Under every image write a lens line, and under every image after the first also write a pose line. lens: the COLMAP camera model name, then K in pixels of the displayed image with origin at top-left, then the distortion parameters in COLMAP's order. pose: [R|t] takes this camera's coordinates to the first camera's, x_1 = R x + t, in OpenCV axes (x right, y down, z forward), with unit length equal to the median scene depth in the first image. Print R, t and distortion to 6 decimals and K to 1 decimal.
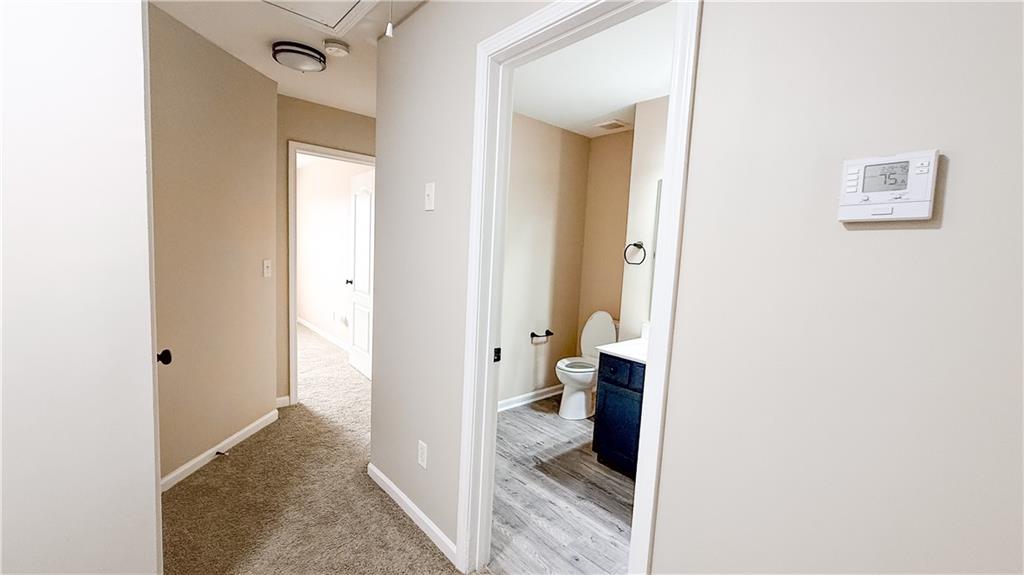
lens RADIAL K [[407.8, 0, 509.5], [0, 407.8, 284.0], [0, 0, 1]] dist [-0.001317, 0.000216]
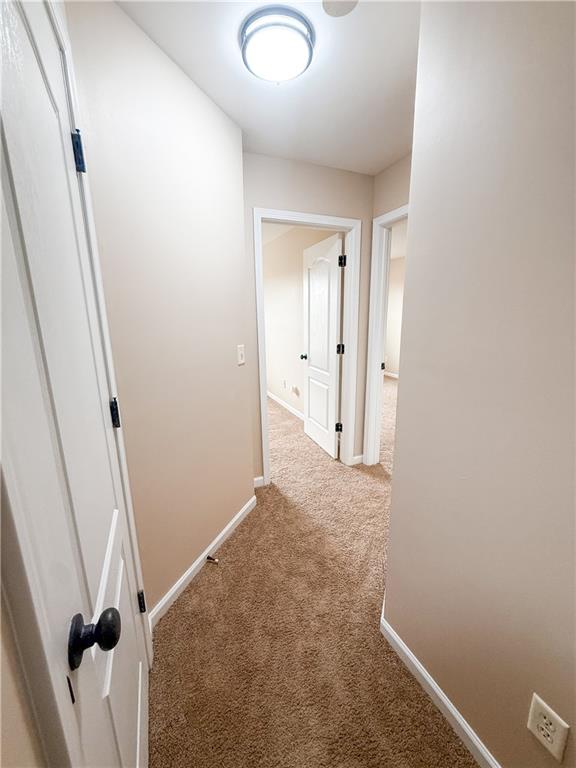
lens RADIAL K [[305.8, 0, 289.9], [0, 305.8, 384.6], [0, 0, 1]] dist [0.000281, 0.000083]
pose [[0.948137, 0.016984, -0.317408, -0.240455], [0.025451, 0.991309, 0.129070, -0.048711], [0.316841, -0.130454, 0.939464, 0.337724]]
